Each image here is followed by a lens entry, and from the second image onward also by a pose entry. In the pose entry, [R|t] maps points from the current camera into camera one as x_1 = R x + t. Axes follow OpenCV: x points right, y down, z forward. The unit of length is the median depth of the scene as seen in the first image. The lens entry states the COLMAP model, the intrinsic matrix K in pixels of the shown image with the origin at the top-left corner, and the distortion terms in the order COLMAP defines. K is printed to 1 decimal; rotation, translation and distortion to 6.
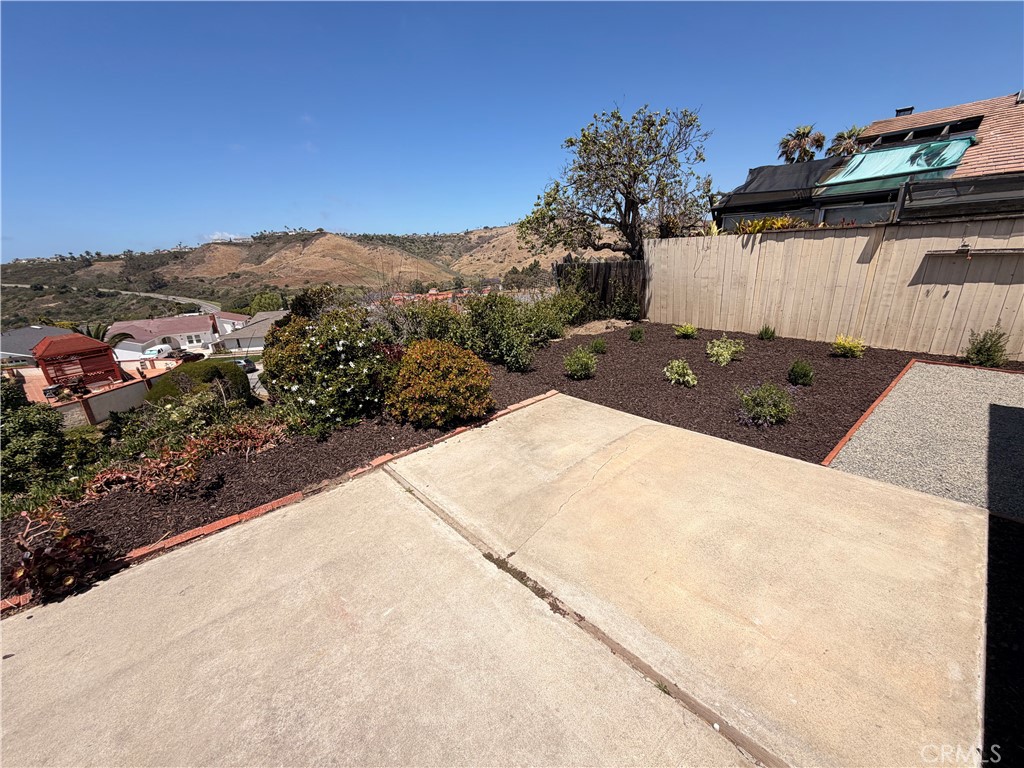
lens RADIAL K [[407.2, 0, 512.0], [0, 407.2, 384.0], [0, 0, 1]] dist [0.001666, -0.000158]
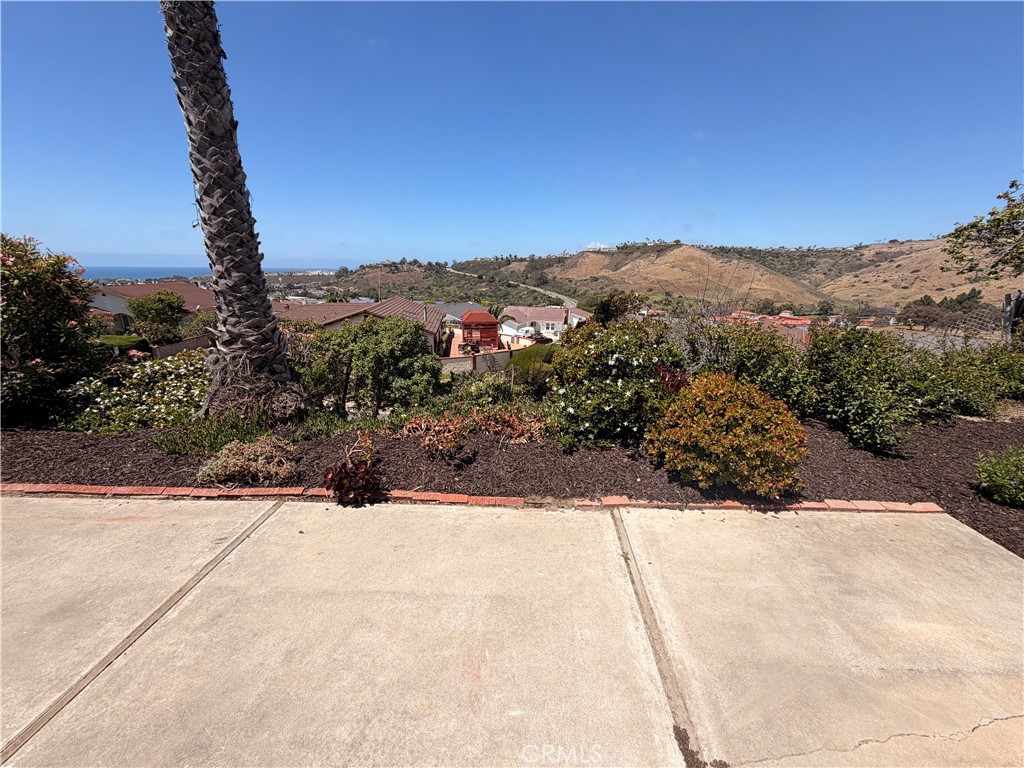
lens RADIAL K [[407.2, 0, 512.0], [0, 407.2, 384.0], [0, 0, 1]] dist [0.001666, -0.000158]
pose [[0.708528, 0.244469, -0.661984, 0.021199], [-0.261474, 0.962253, 0.075500, -0.041258], [0.655454, 0.119597, 0.745706, 0.156273]]
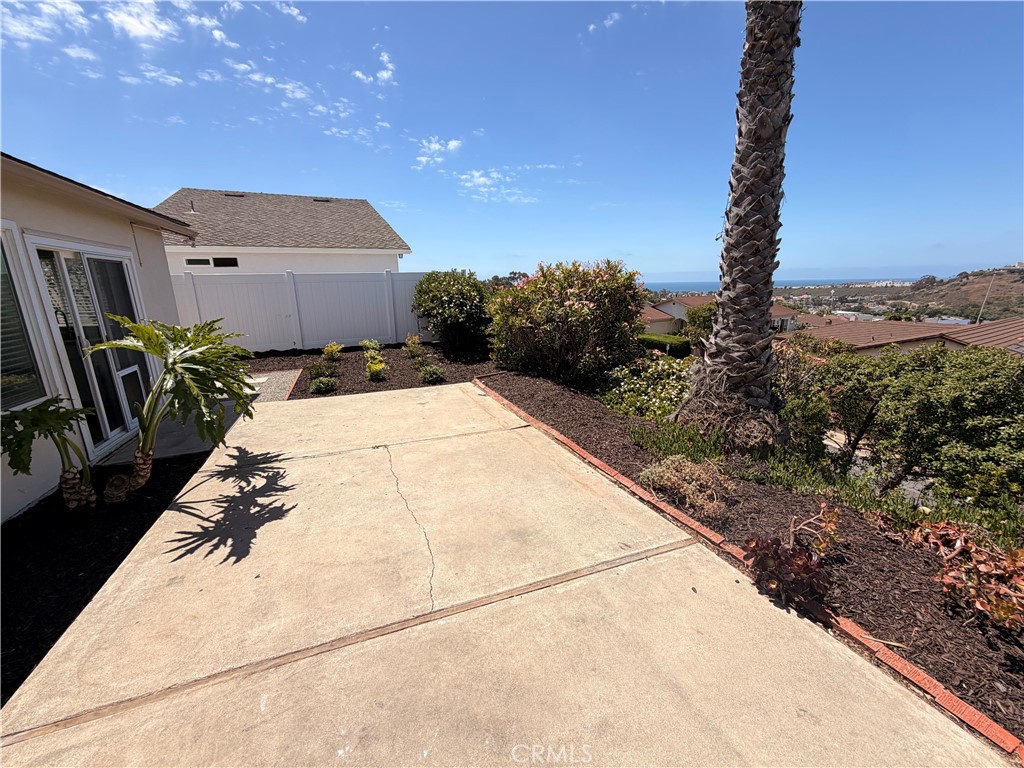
lens RADIAL K [[407.2, 0, 512.0], [0, 407.2, 384.0], [0, 0, 1]] dist [0.001666, -0.000158]
pose [[-0.360097, 0.275689, -0.891250, -0.075748], [-0.257509, 0.888851, 0.378990, -0.061491], [0.896671, 0.365978, -0.249080, 0.249525]]
